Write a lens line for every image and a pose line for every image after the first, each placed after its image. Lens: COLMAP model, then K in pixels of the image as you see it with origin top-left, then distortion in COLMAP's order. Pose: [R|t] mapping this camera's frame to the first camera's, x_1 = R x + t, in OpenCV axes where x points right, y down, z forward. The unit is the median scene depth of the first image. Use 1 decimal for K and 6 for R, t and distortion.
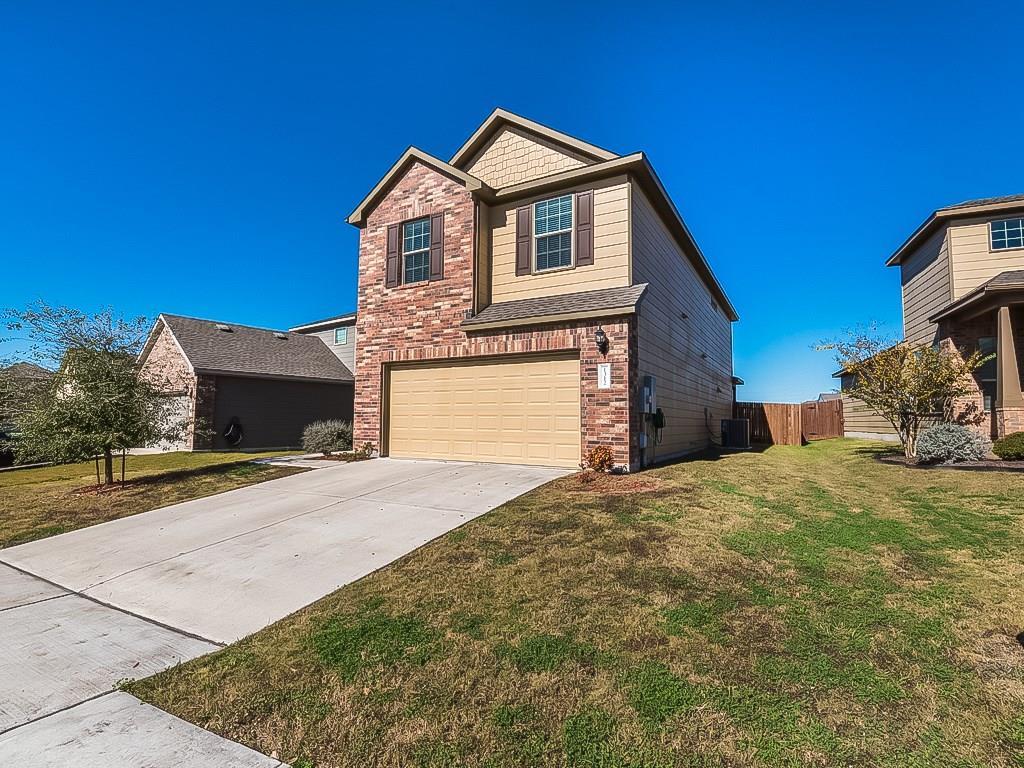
lens RADIAL K [[498.6, 0, 514.3], [0, 498.6, 381.3], [0, 0, 1]] dist [0.003949, -0.001132]
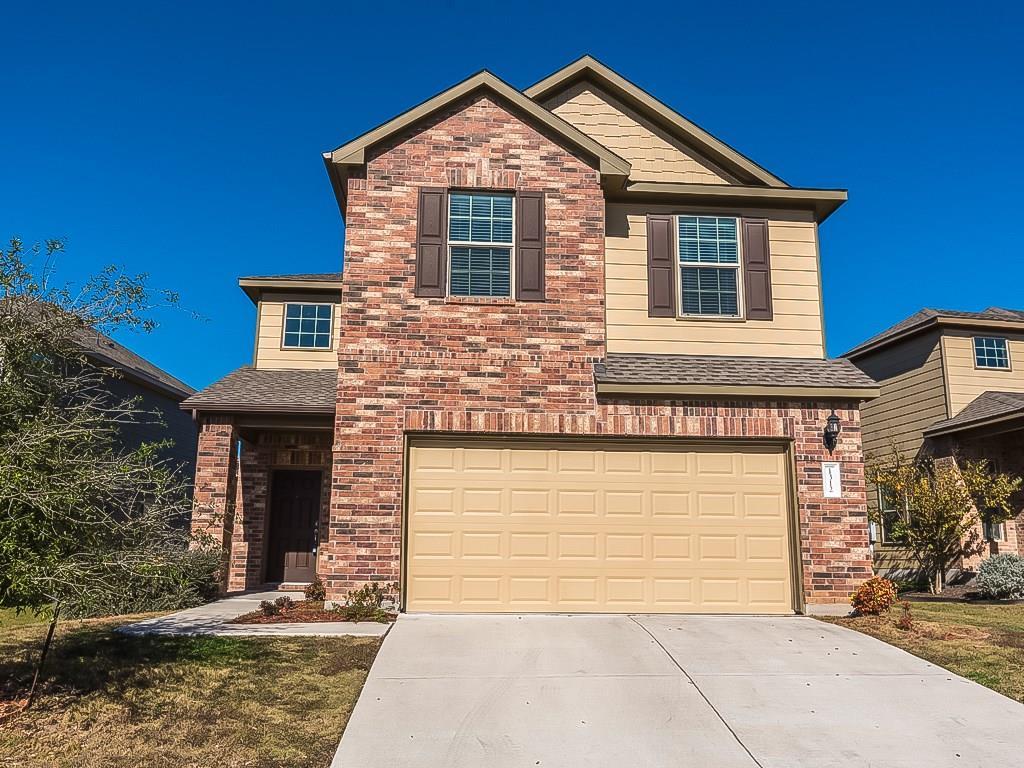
lens RADIAL K [[840.6, 0, 511.9], [0, 840.6, 381.4], [0, 0, 1]] dist [-0.000171, 0.003378]
pose [[0.830040, 0.116759, 0.545344, -0.686872], [-0.047015, 0.989008, -0.140189, 0.031649], [-0.555718, 0.090723, 0.826406, 0.194132]]
